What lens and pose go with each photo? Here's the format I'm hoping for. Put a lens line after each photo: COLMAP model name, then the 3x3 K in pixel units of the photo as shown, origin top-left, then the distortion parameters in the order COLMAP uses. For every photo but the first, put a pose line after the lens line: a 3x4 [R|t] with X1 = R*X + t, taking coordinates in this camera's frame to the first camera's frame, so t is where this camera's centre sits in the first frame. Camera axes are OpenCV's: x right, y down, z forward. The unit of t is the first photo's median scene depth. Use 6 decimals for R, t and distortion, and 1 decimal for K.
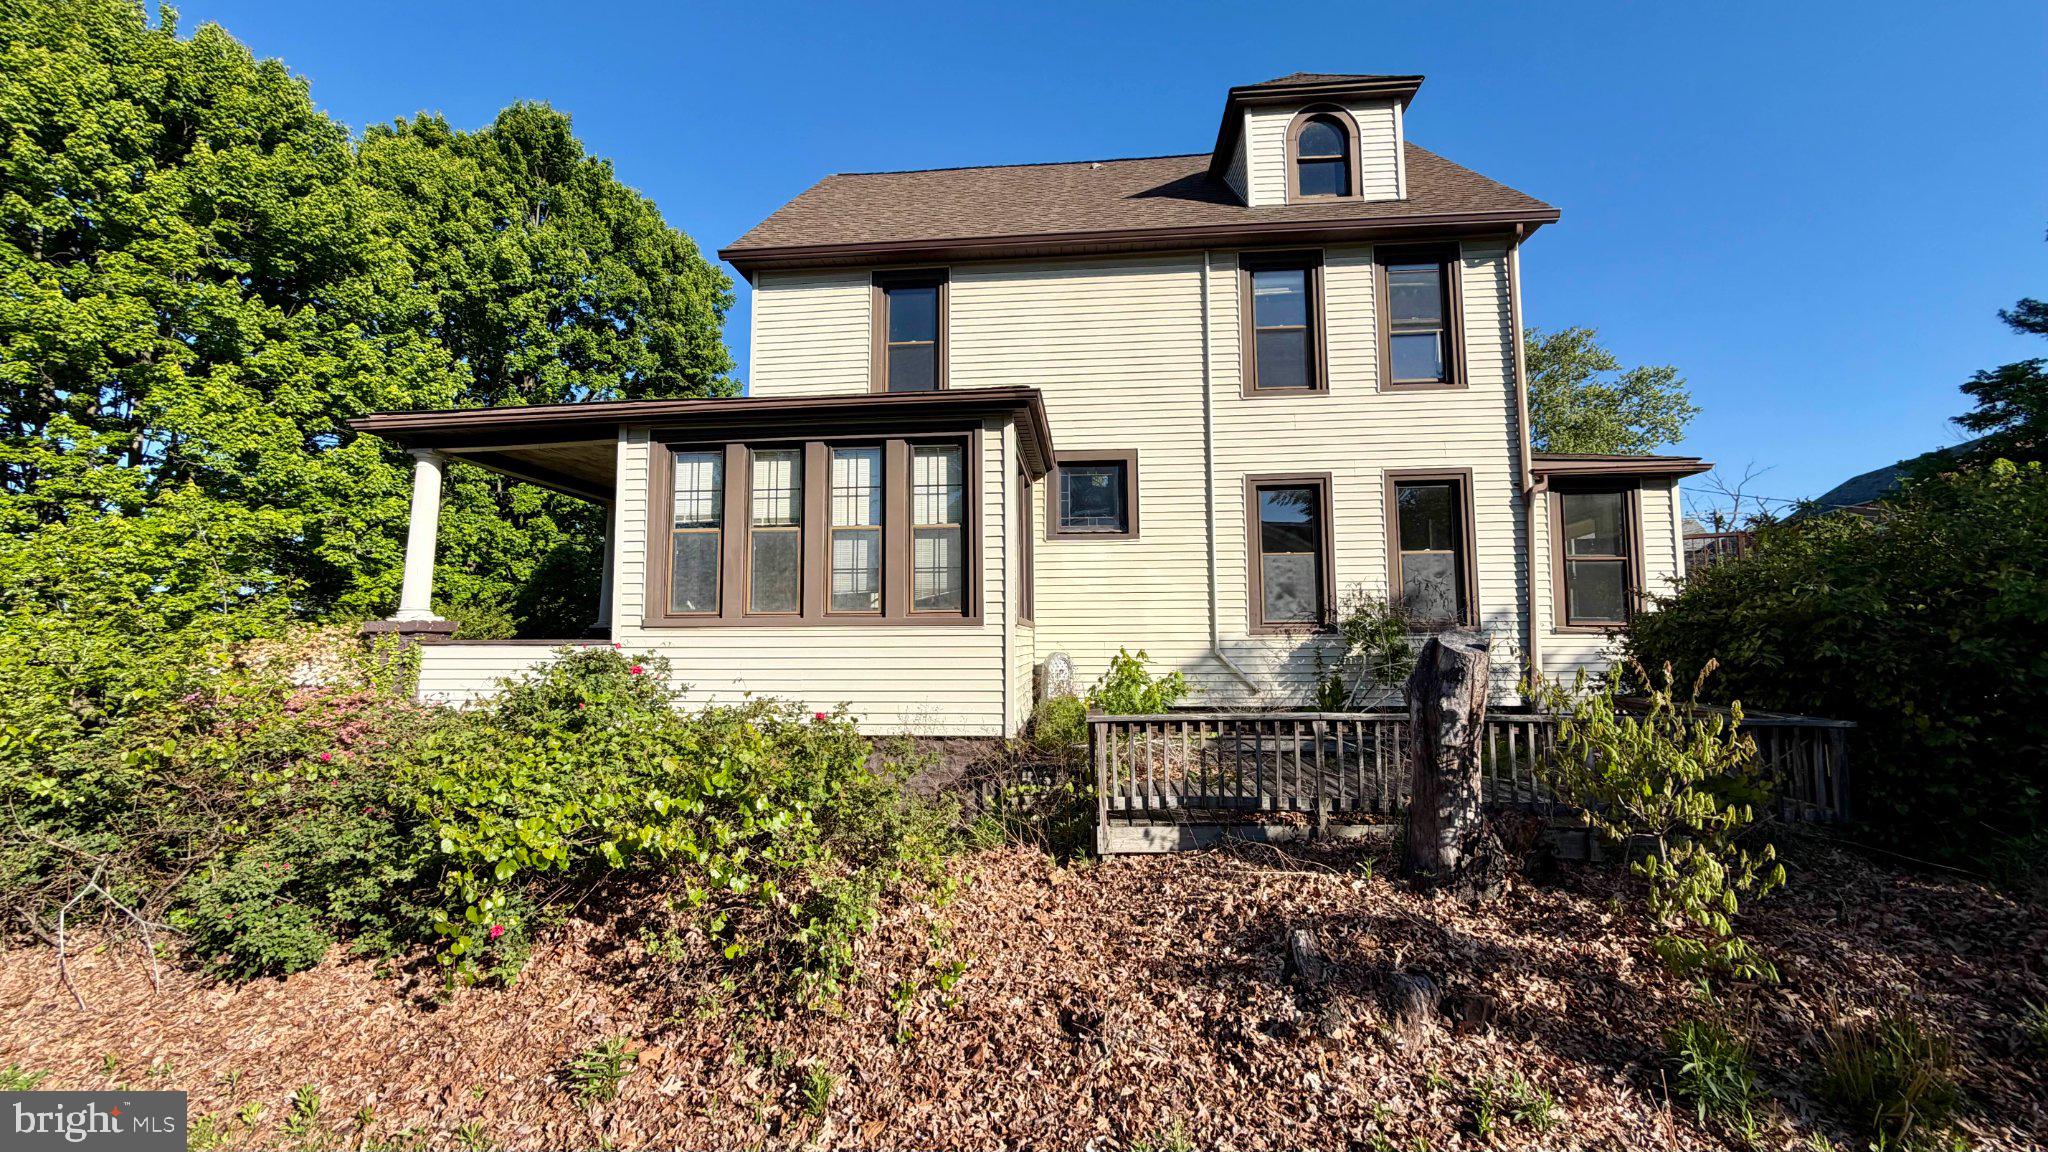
lens RADIAL K [[815.8, 0, 1023.8], [0, 815.8, 580.8], [0, 0, 1]] dist [-0.001944, 0.000684]
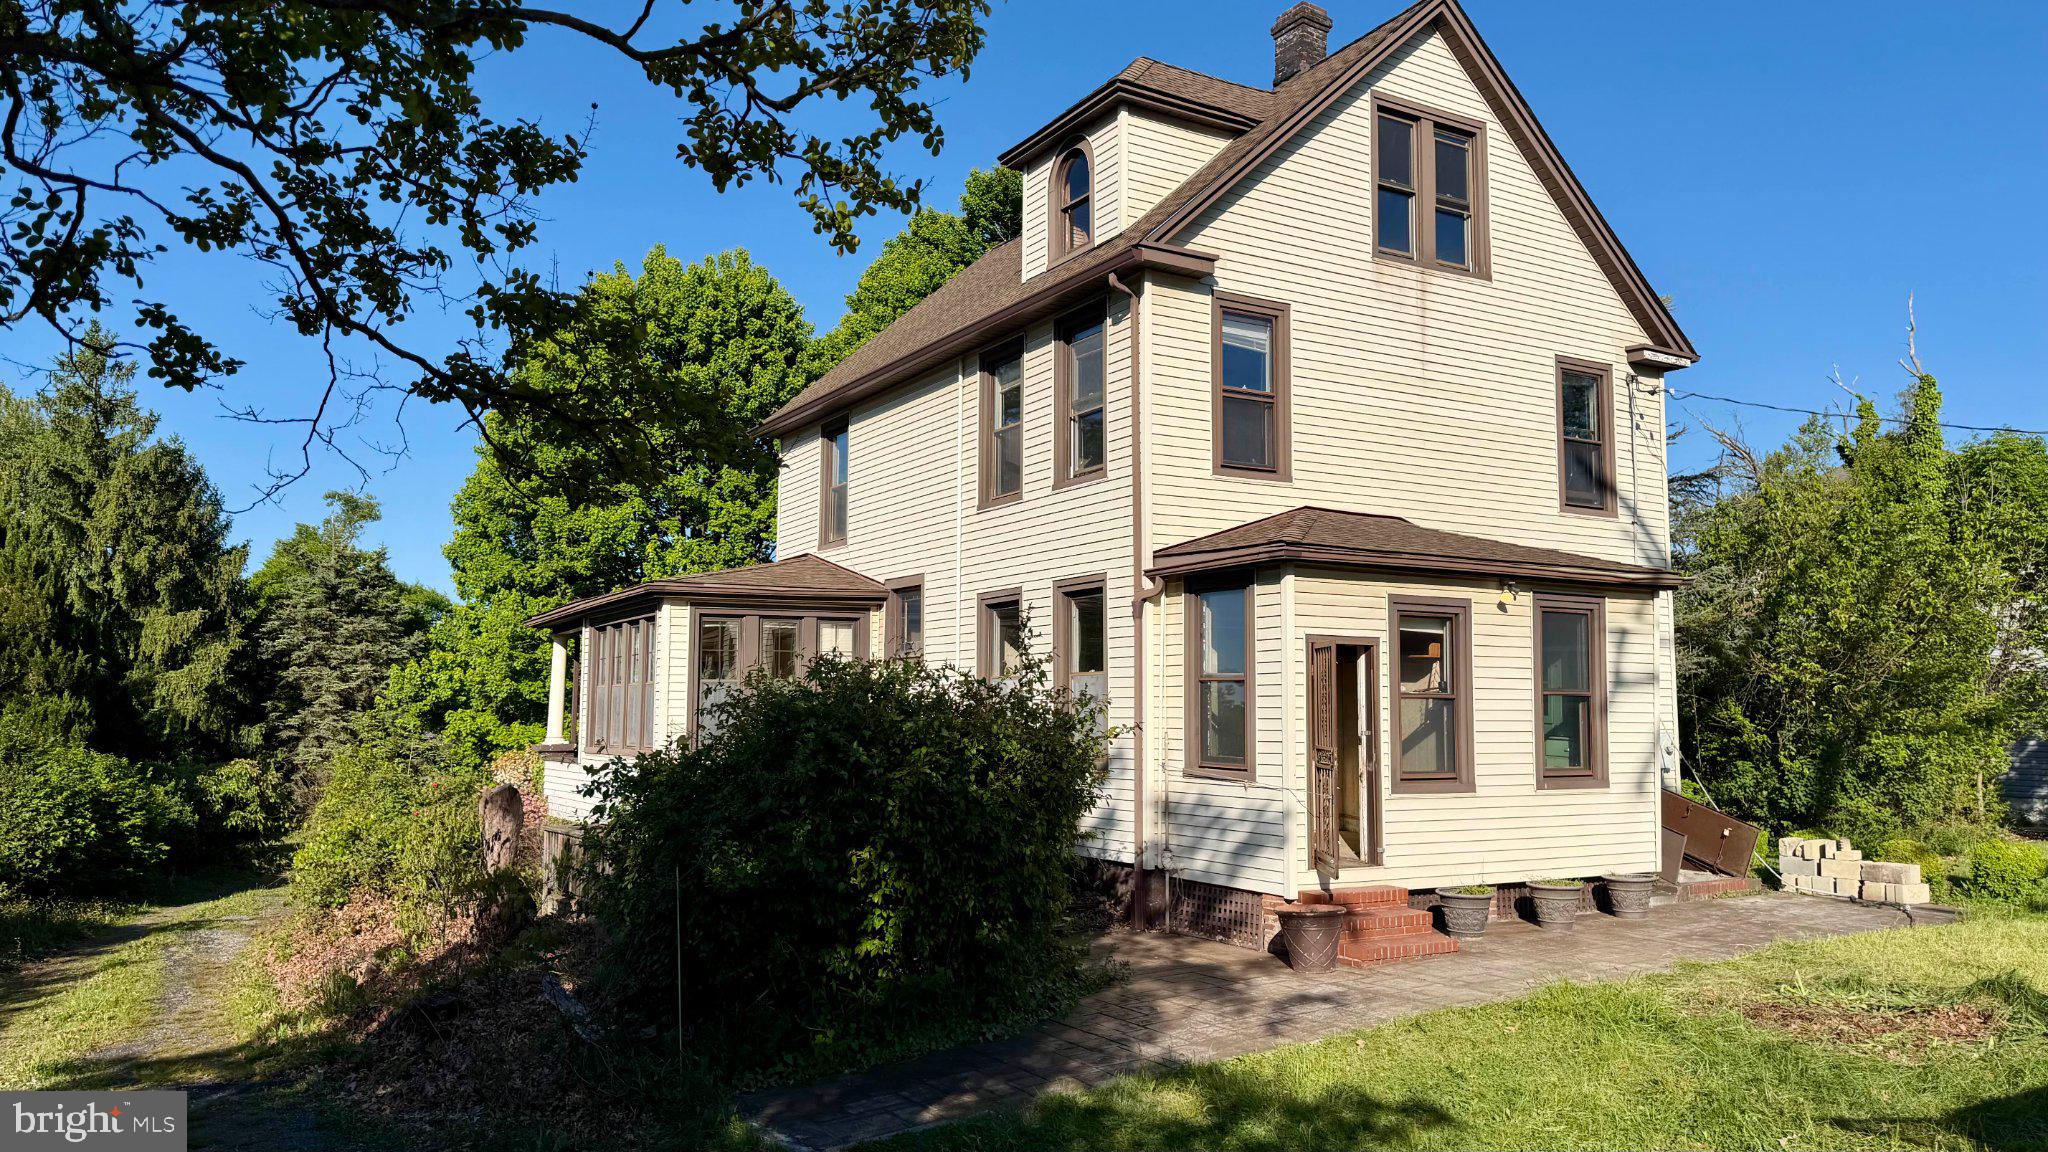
lens RADIAL K [[1440.4, 0, 1024.3], [0, 1440.4, 579.1], [0, 0, 1]] dist [0.001769, 0.000094]
pose [[0.575043, -0.069025, -0.815206, 1.664154], [0.079850, 0.996412, -0.028042, -0.095240], [0.814217, -0.048969, 0.578492, 0.072091]]
